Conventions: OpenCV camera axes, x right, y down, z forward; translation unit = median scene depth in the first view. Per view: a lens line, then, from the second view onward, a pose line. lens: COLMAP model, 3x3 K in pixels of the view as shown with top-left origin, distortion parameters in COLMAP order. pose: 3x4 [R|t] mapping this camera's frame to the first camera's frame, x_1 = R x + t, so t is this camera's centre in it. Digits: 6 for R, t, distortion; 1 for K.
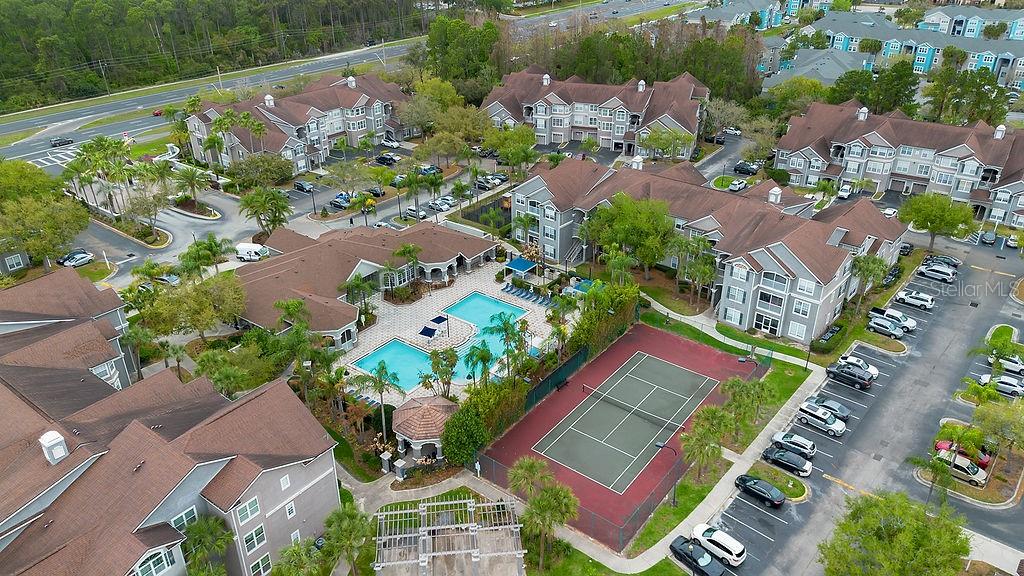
lens RADIAL K [[727.2, 0, 507.8], [0, 727.2, 290.3], [0, 0, 1]] dist [0.065104, -0.003617]
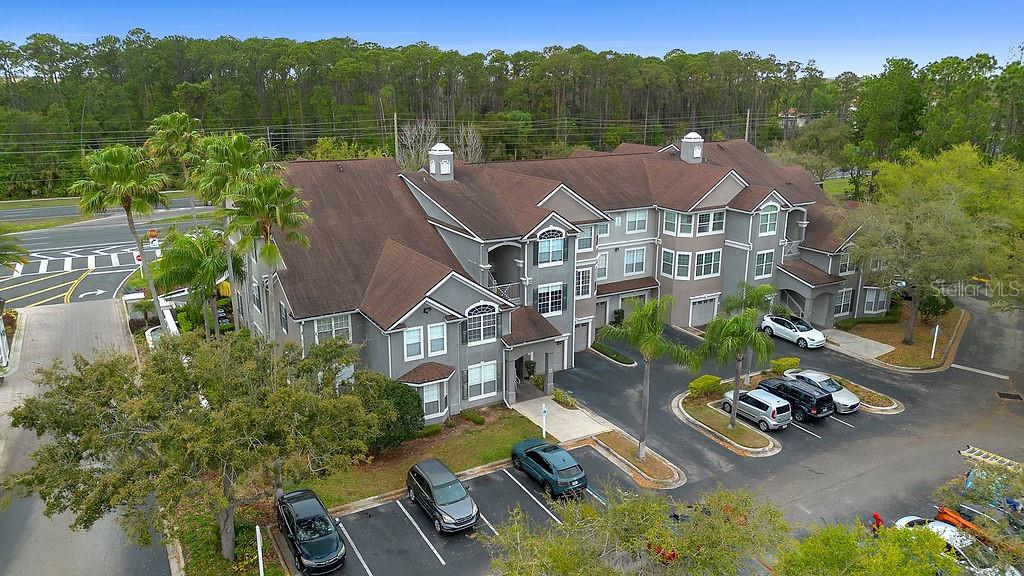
lens RADIAL K [[727.2, 0, 507.8], [0, 727.2, 290.3], [0, 0, 1]] dist [0.065104, -0.003617]
pose [[0.922138, 0.116075, -0.369036, -0.292362], [-0.190305, 0.966631, -0.171491, -0.260490], [0.336816, 0.228368, 0.913457, 1.235803]]
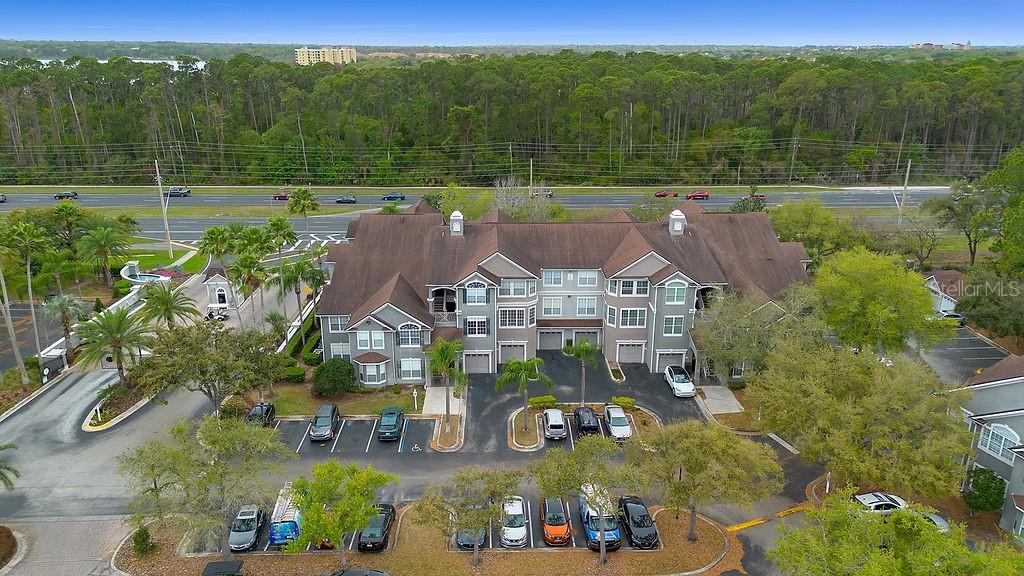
lens RADIAL K [[727.2, 0, 507.8], [0, 727.2, 290.3], [0, 0, 1]] dist [0.065104, -0.003617]
pose [[0.623843, 0.258455, -0.737577, 0.110034], [-0.373148, 0.927724, 0.009475, -0.394790], [0.686717, 0.269314, 0.675196, 1.199923]]
